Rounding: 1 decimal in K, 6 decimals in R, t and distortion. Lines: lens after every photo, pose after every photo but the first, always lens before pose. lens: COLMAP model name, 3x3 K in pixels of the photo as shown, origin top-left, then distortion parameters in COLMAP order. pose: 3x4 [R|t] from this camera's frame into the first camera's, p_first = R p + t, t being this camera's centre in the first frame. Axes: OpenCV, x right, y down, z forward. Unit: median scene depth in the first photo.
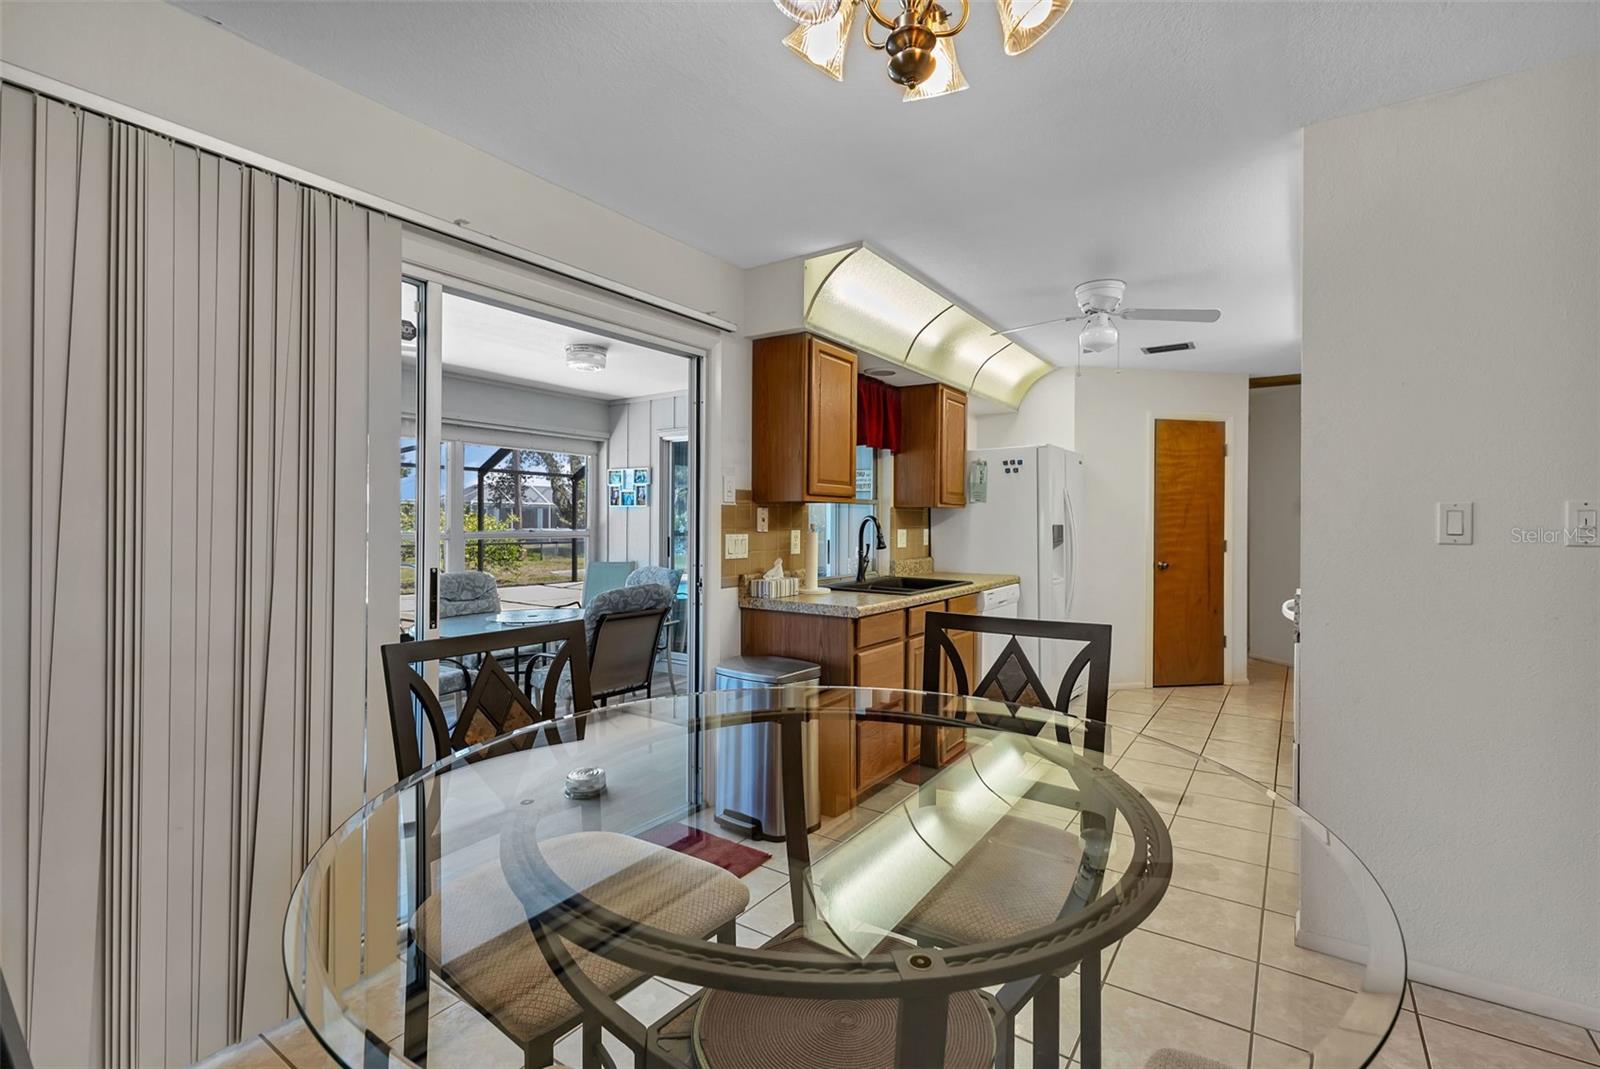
lens RADIAL K [[713.9, 0, 800.4], [0, 713.9, 523.8], [0, 0, 1]] dist [0.000373, -0.000023]
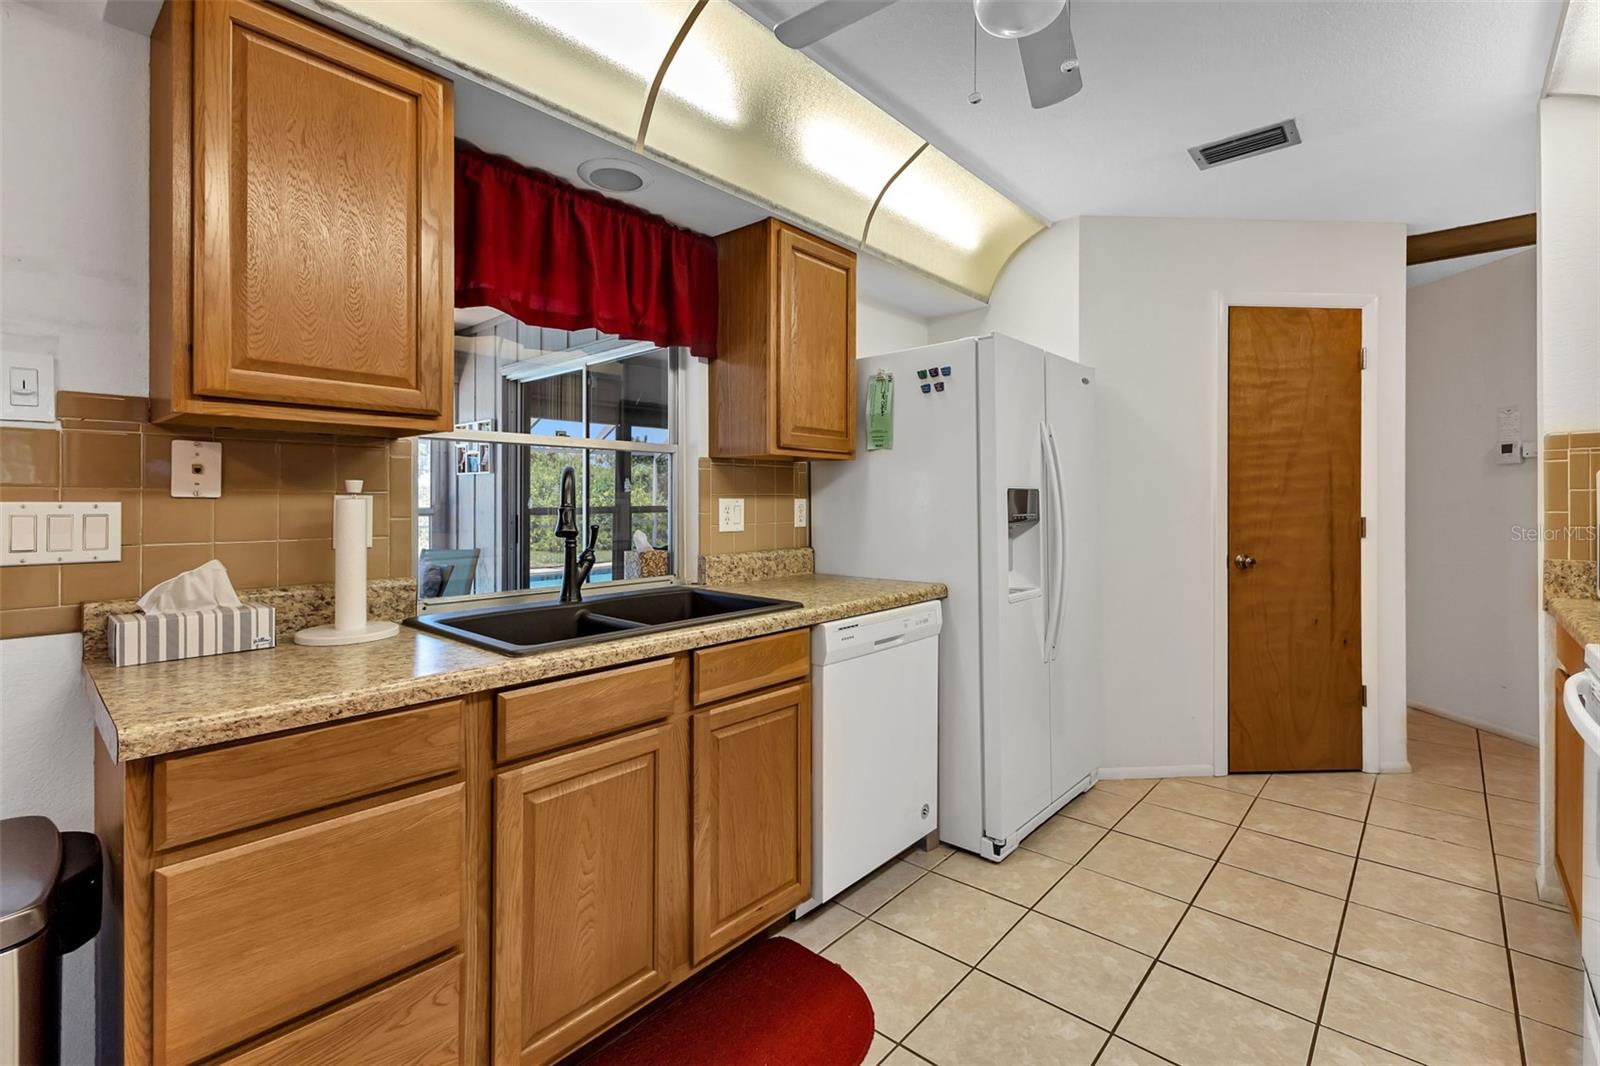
lens RADIAL K [[707.3, 0, 800.0], [0, 707.3, 500.1], [0, 0, 1]] dist [0.002216, -0.000307]
pose [[0.992520, -0.004752, -0.121988, 0.261762], [0.004222, 0.999981, -0.004598, 0.011841], [0.122007, 0.004049, 0.992521, 0.461039]]
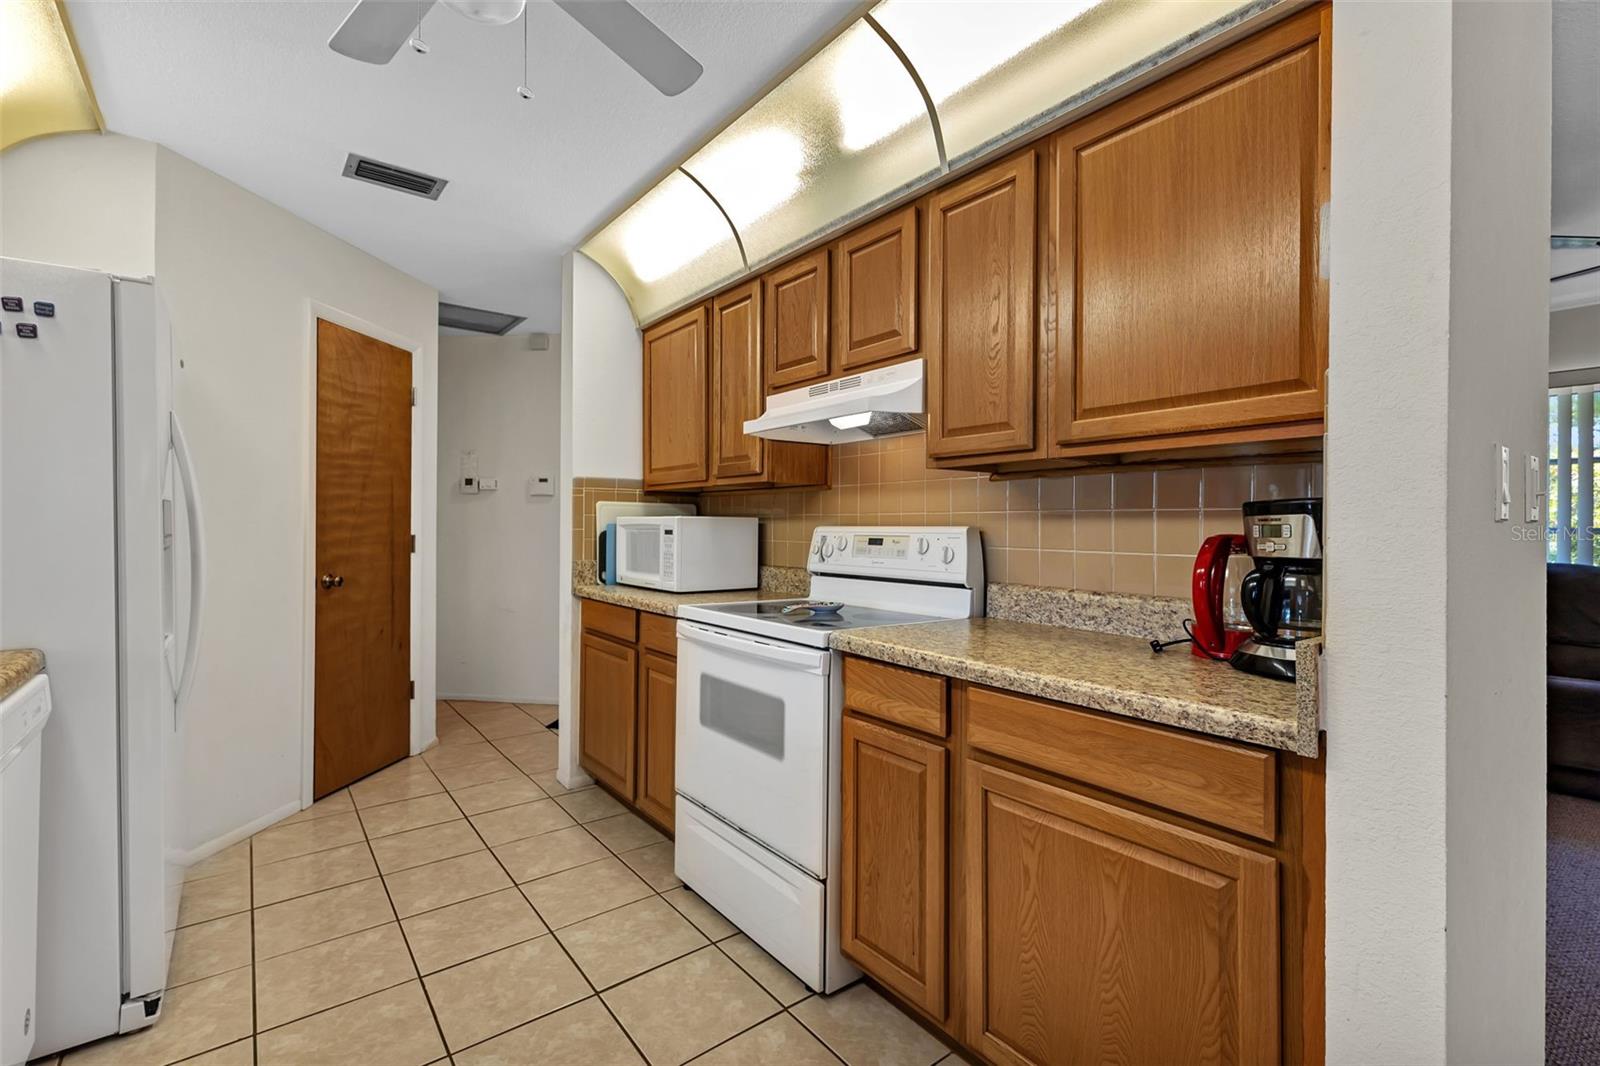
lens RADIAL K [[713.9, 0, 800.4], [0, 713.9, 522.3], [0, 0, 1]] dist [0.000373, -0.000023]
pose [[0.297802, 0.001106, 0.954627, 0.092631], [-0.002792, 0.999996, -0.000287, 0.012874], [-0.954623, -0.002580, 0.297804, 0.558022]]
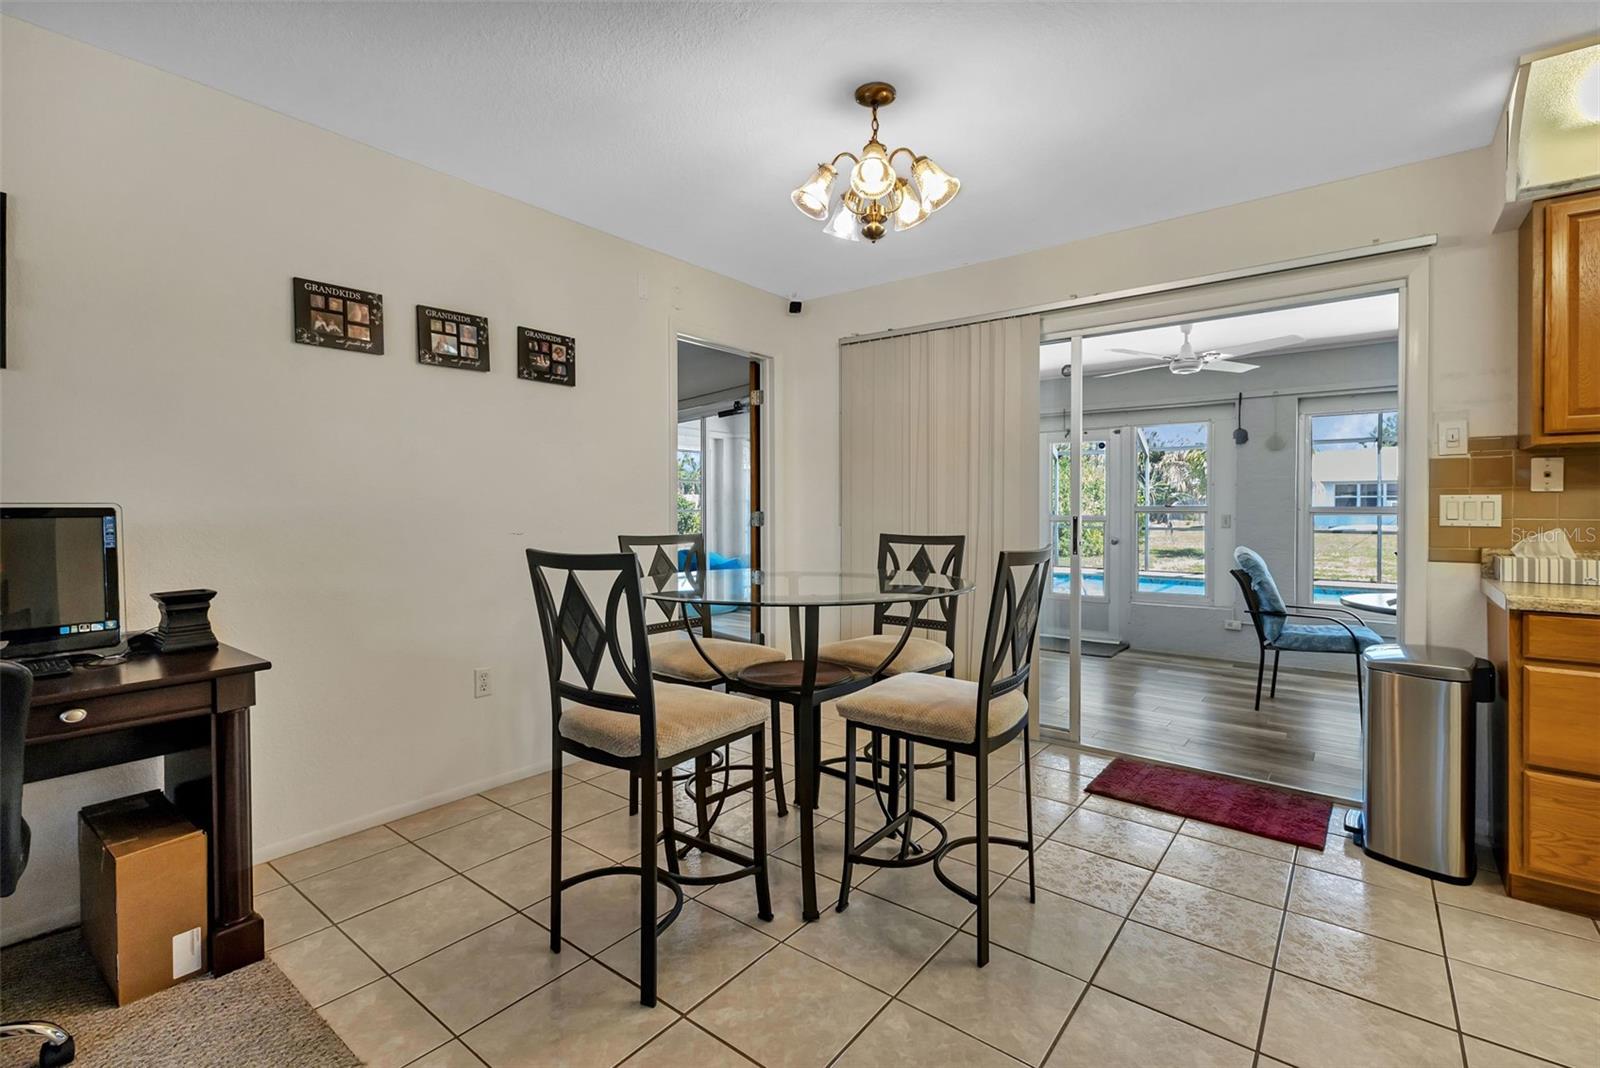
lens RADIAL K [[725.7, 0, 796.9], [0, 725.7, 505.4], [0, 0, 1]] dist [0.001376, 0.000122]
pose [[-0.065214, 0.000500, -0.997871, 0.526382], [0.000271, 1.000000, 0.000483, 0.017779], [0.997871, -0.000239, -0.065214, 0.225334]]
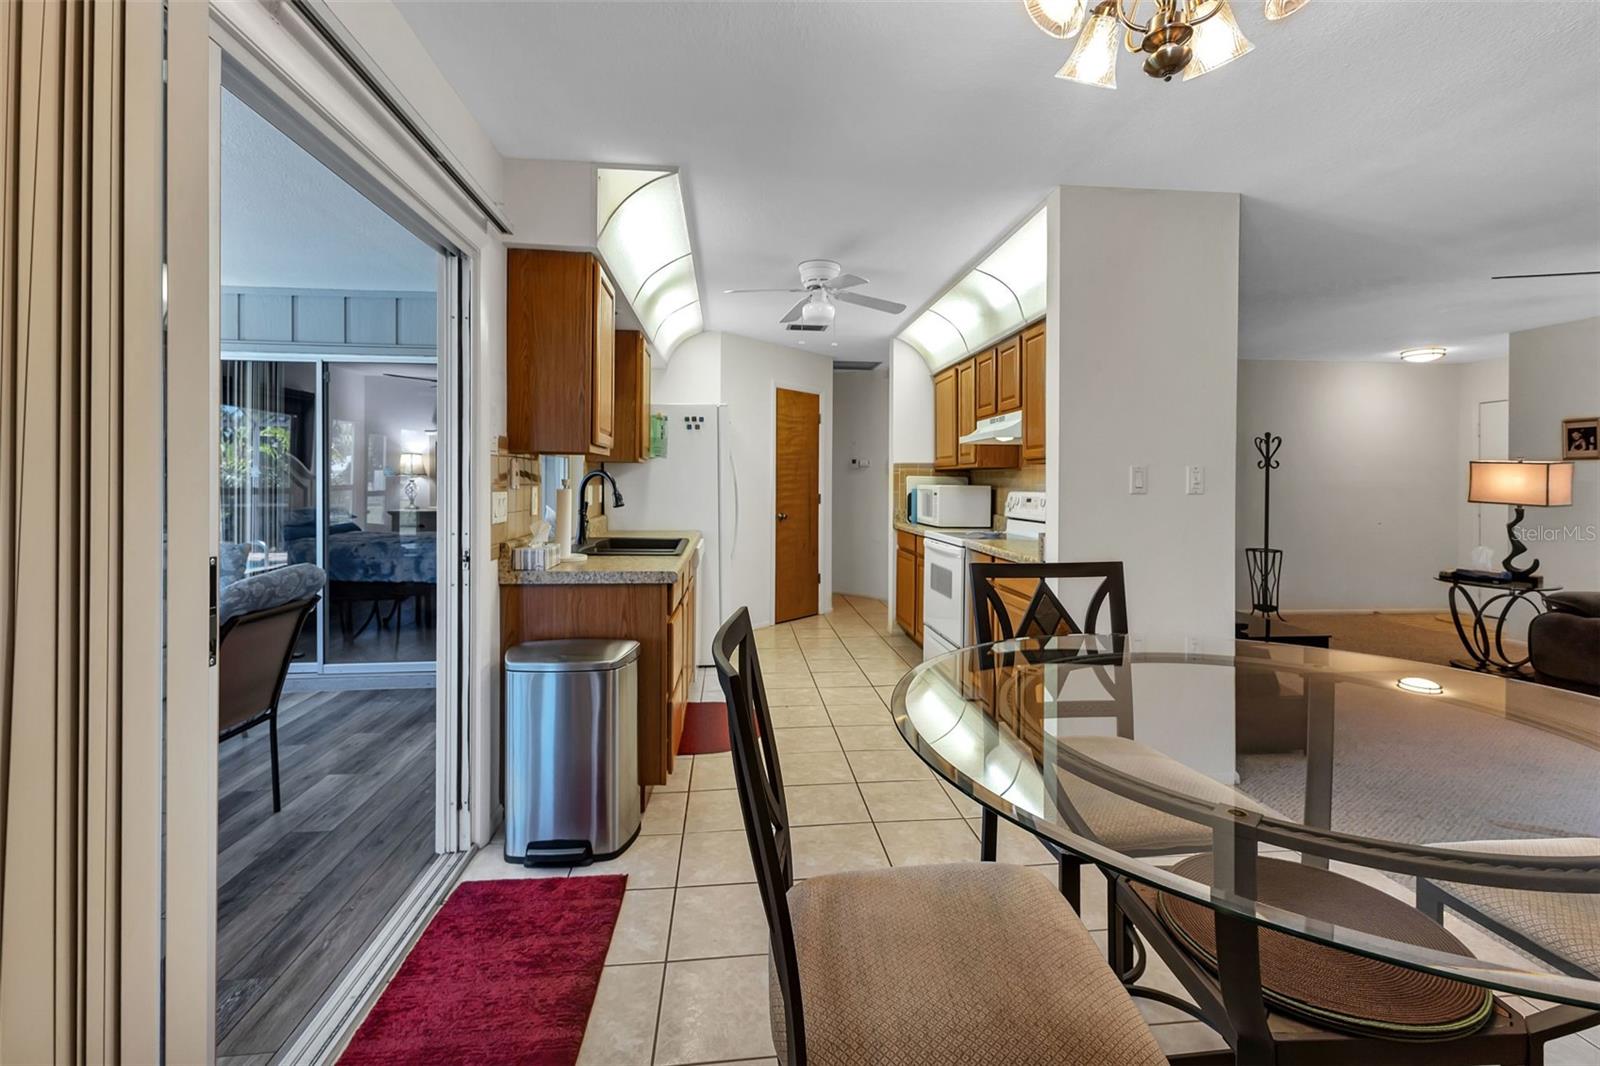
lens RADIAL K [[714.2, 0, 804.6], [0, 714.2, 481.9], [0, 0, 1]] dist [0.002081, 0.000280]
pose [[0.757790, 0.000822, 0.652498, -0.244405], [-0.002493, 0.999996, 0.001635, 0.001033], [-0.652494, -0.002866, 0.757788, 0.130918]]
